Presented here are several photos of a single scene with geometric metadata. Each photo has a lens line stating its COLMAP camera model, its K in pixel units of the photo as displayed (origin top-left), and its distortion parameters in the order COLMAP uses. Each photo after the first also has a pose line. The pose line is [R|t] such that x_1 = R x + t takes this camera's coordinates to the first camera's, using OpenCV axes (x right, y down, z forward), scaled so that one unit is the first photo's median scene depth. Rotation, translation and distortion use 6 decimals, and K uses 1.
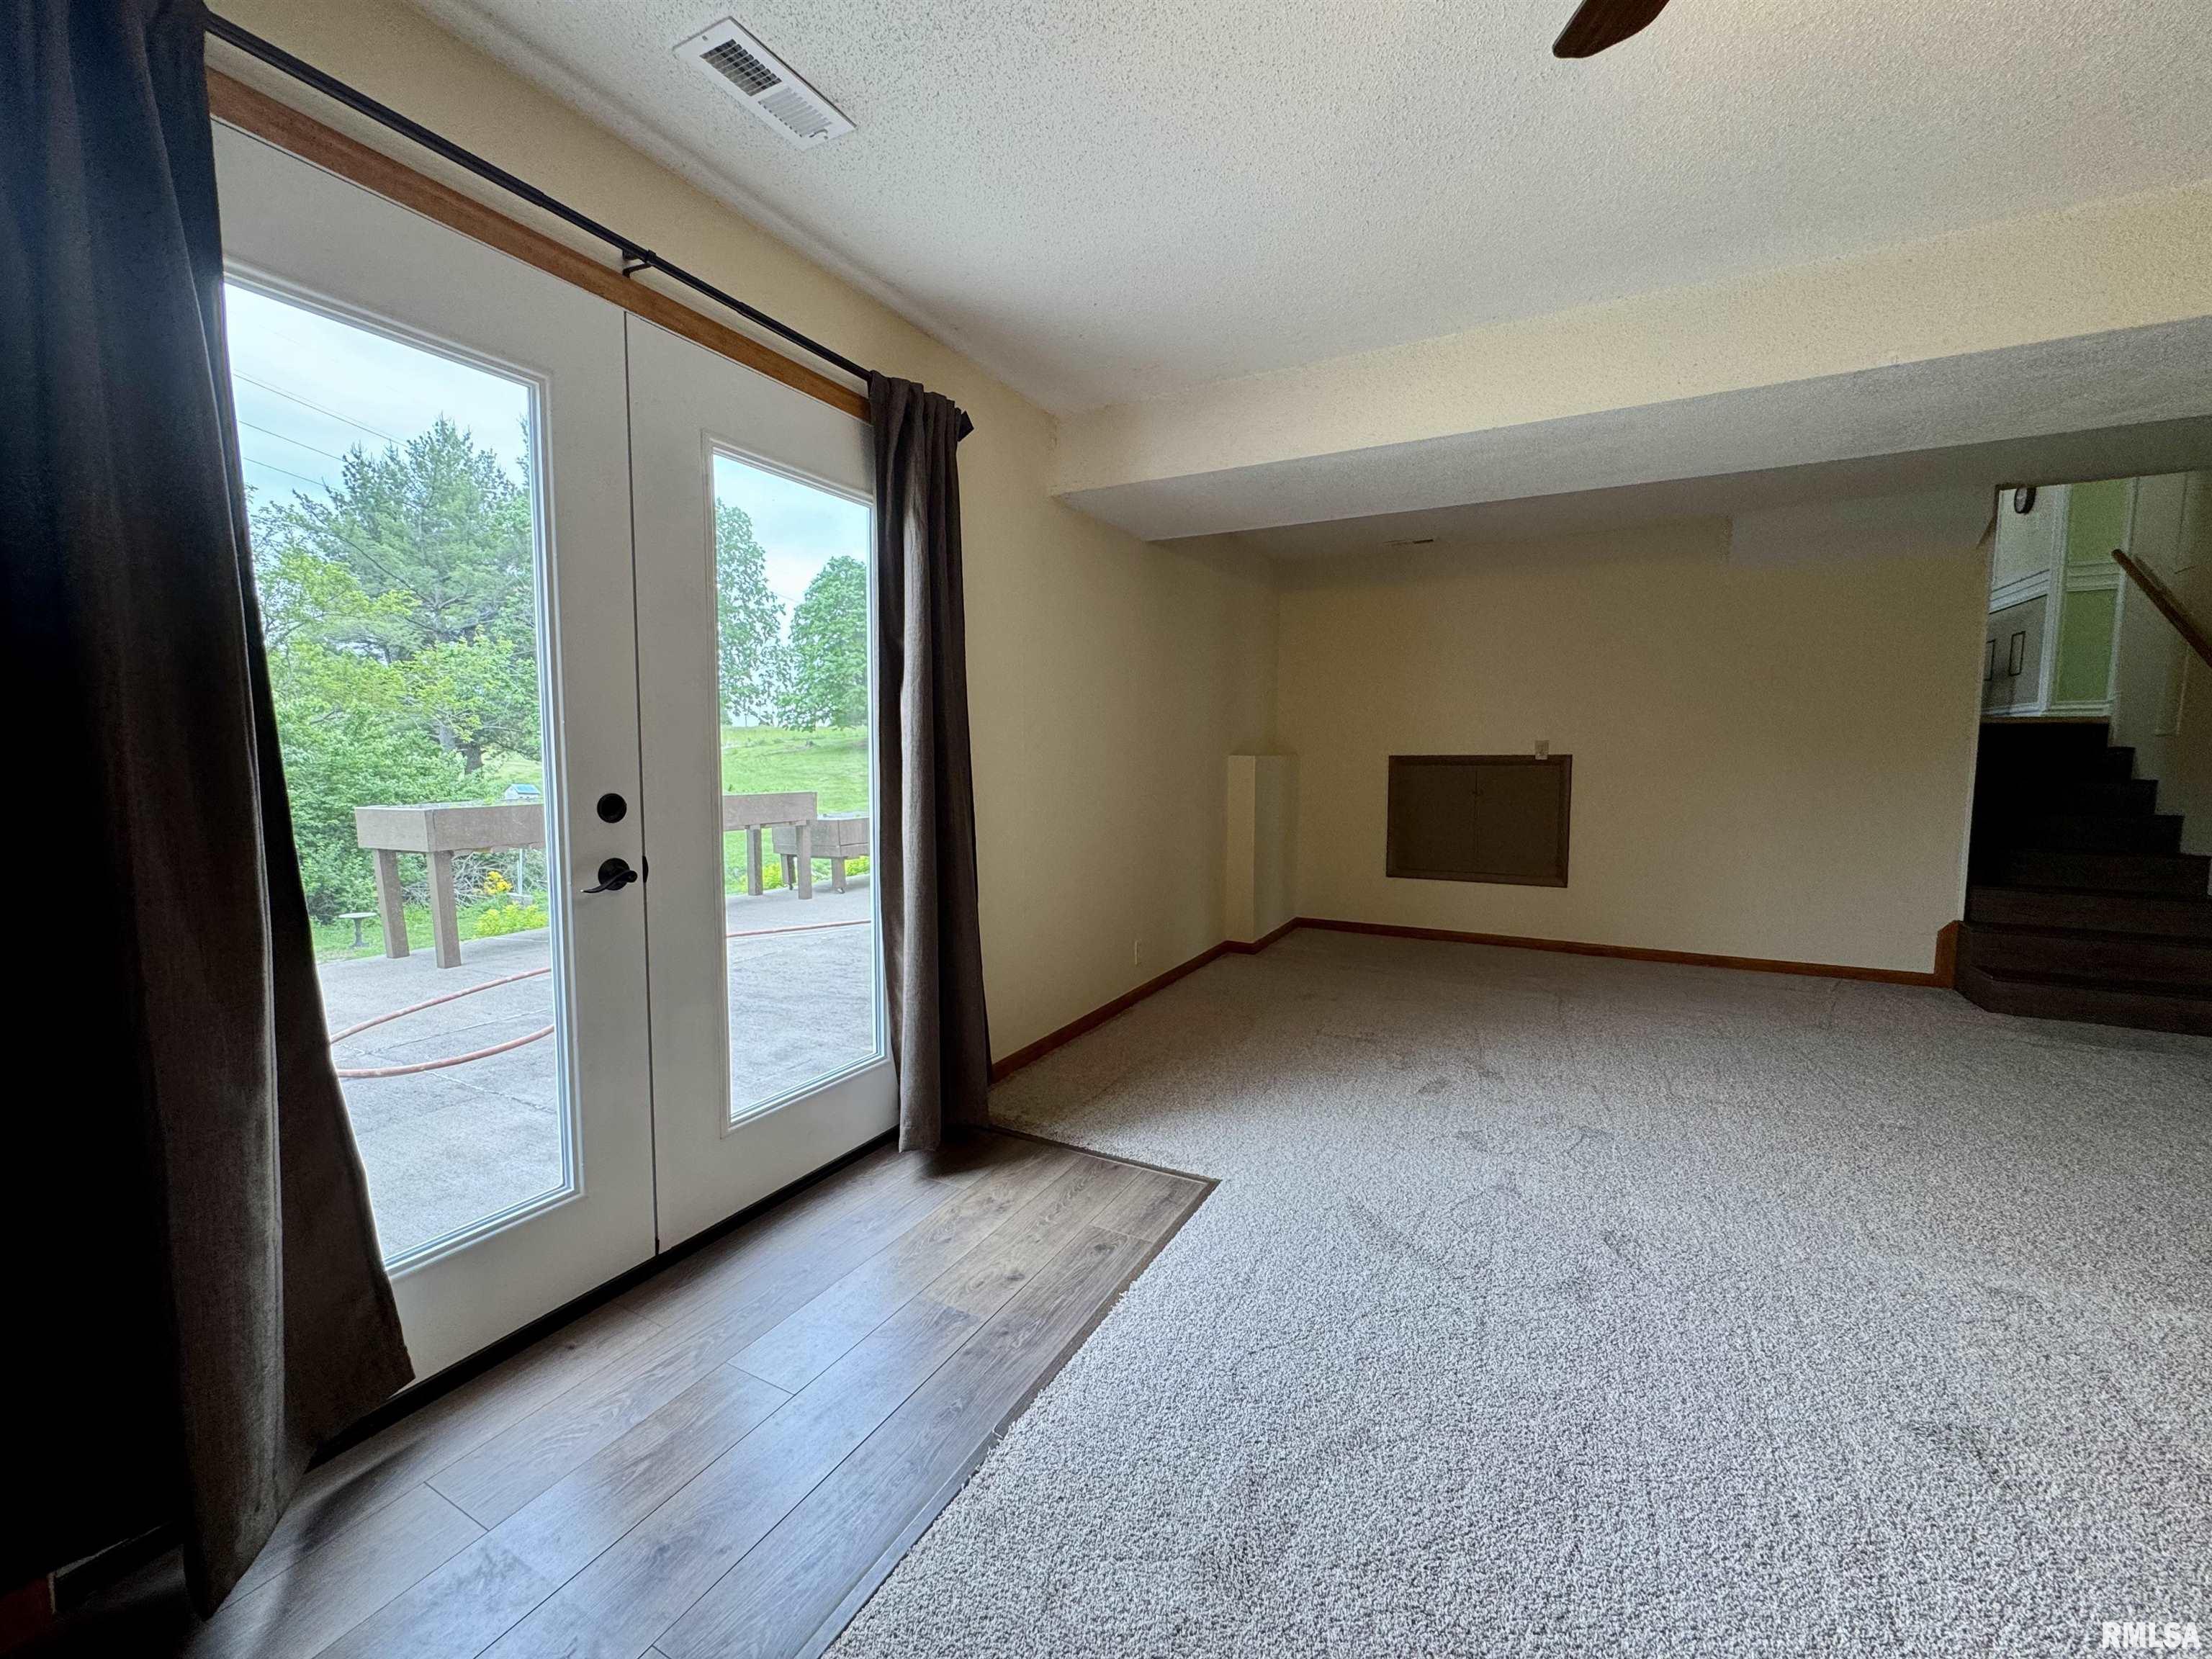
lens RADIAL K [[882.8, 0, 1106.0], [0, 882.8, 829.5], [0, 0, 1]] dist [-0.003714, 0.000505]
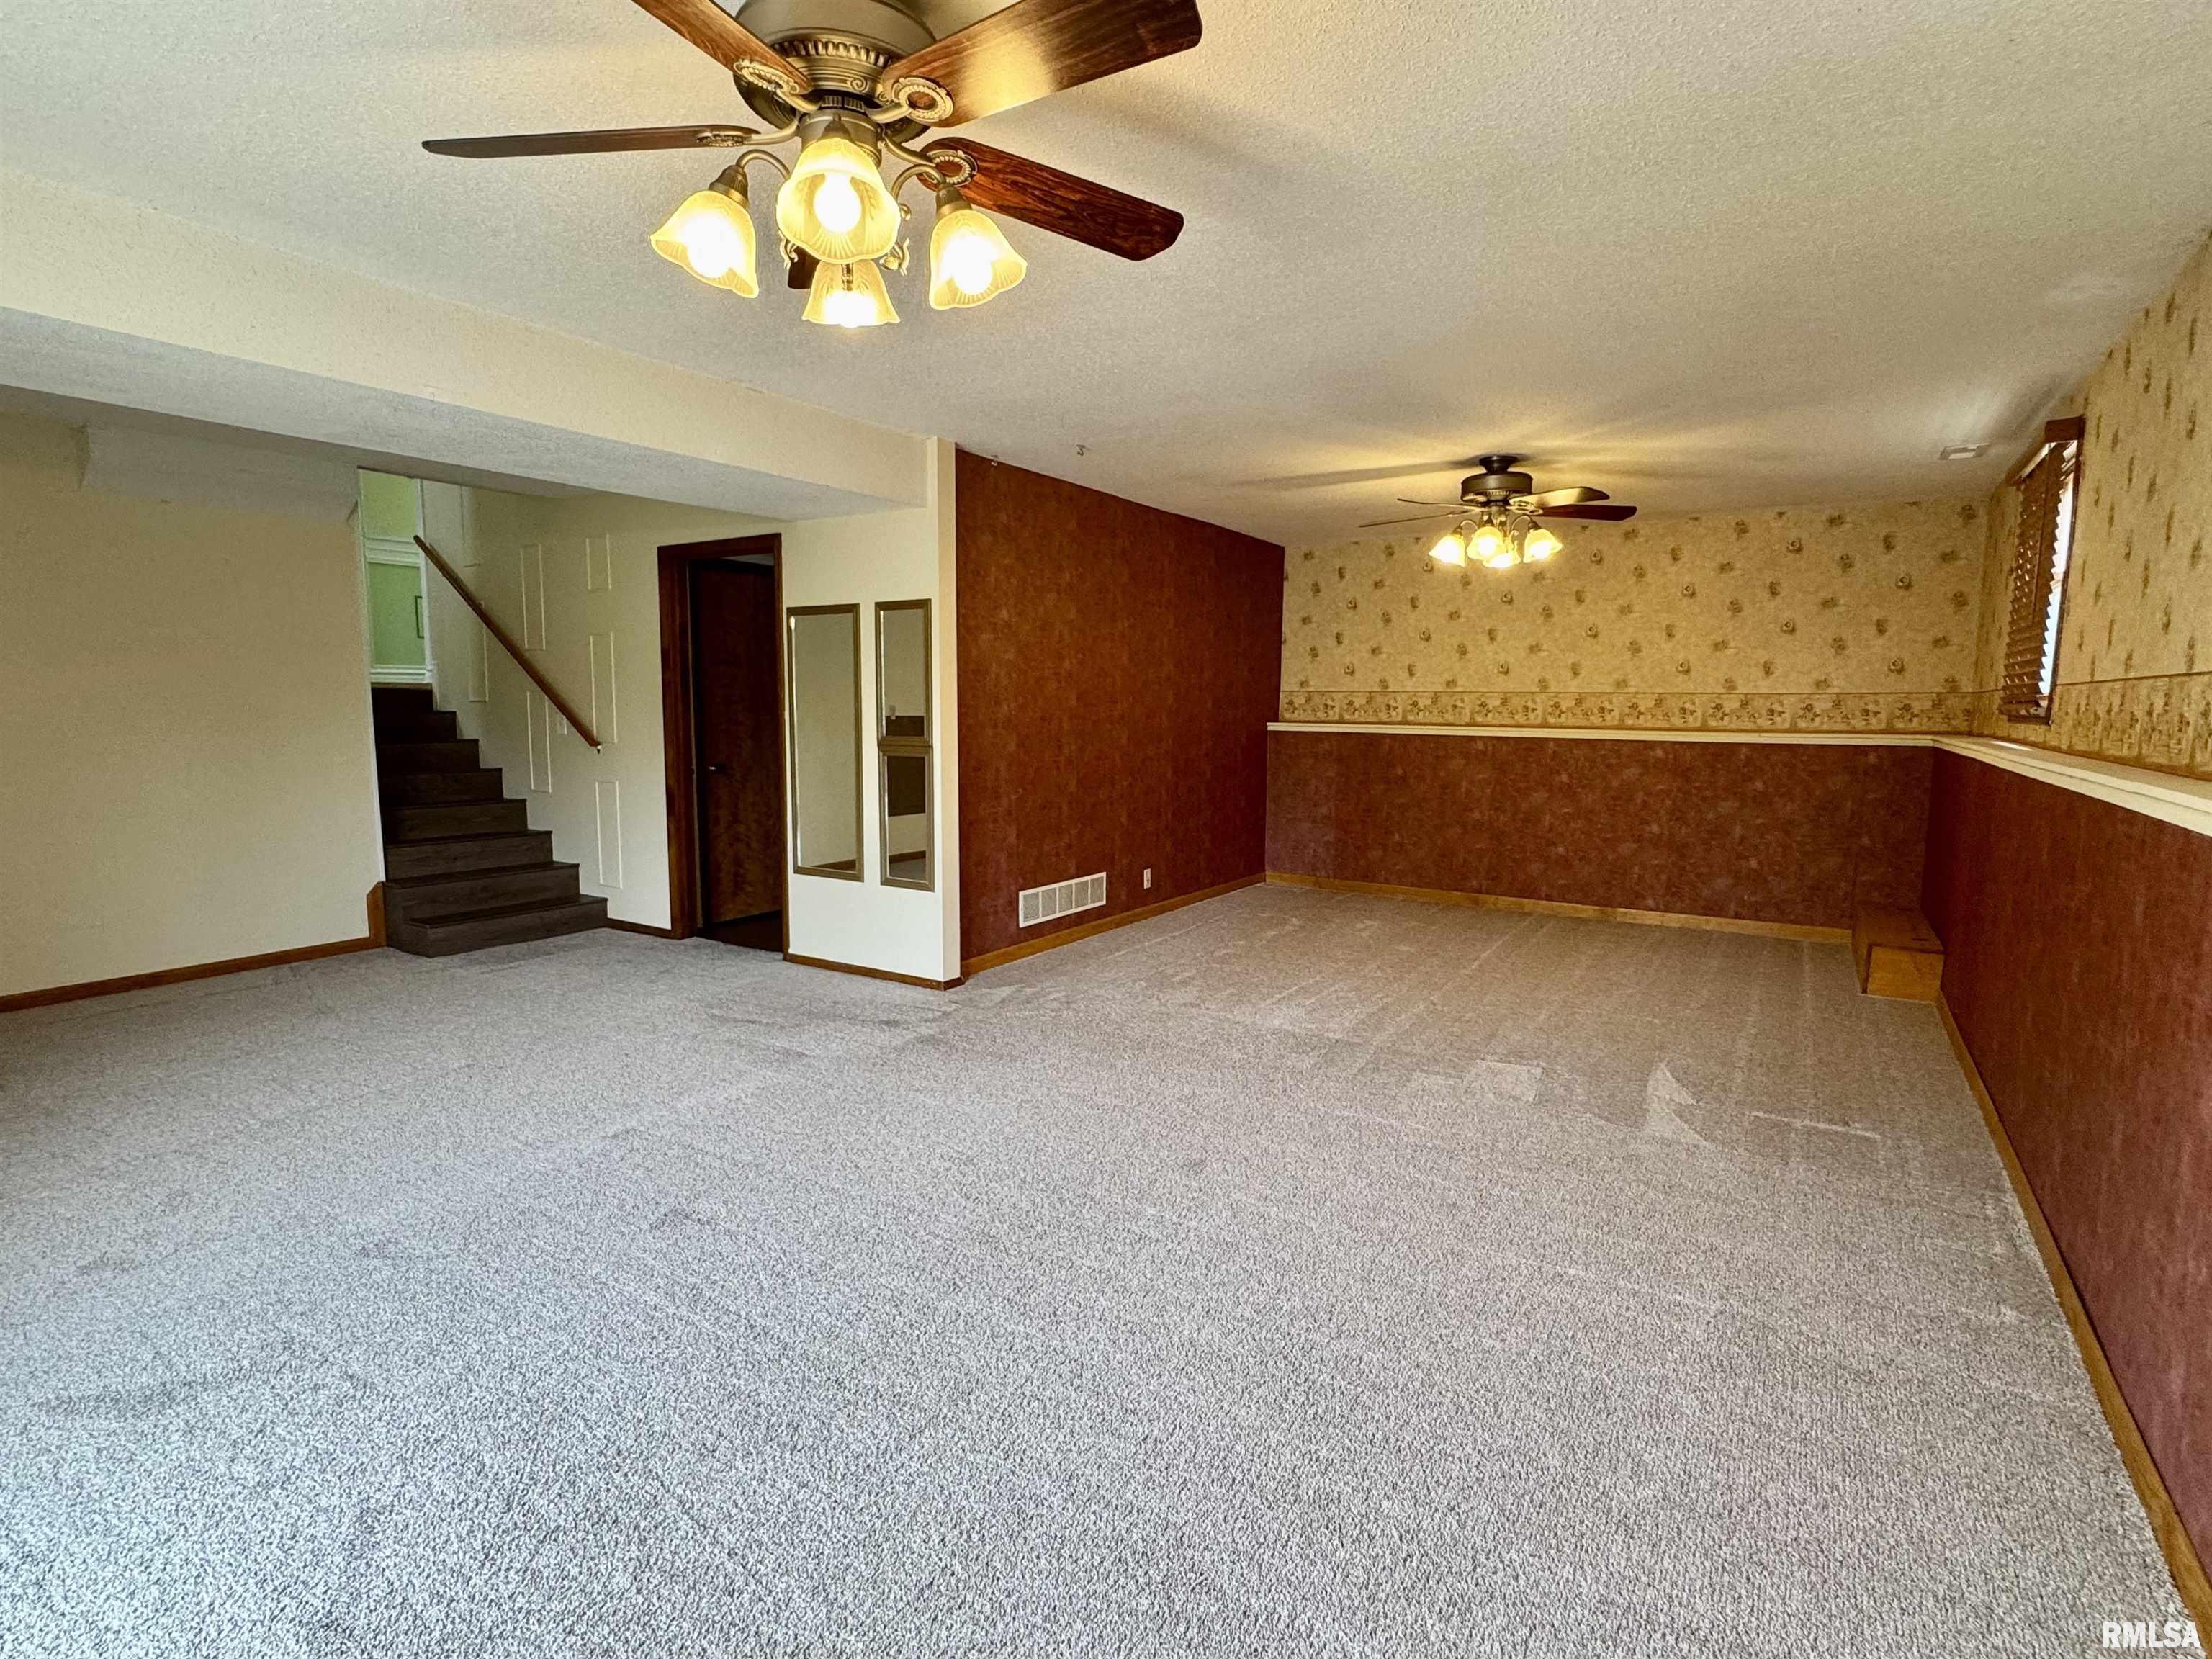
lens RADIAL K [[1073.1, 0, 1106.0], [0, 1073.1, 829.5], [0, 0, 1]] dist [0.003189, 0.000244]
pose [[0.084775, -0.116930, 0.989515, -0.356414], [0.081732, 0.990560, 0.110051, -0.046198], [-0.993042, 0.071546, 0.093532, 0.037401]]
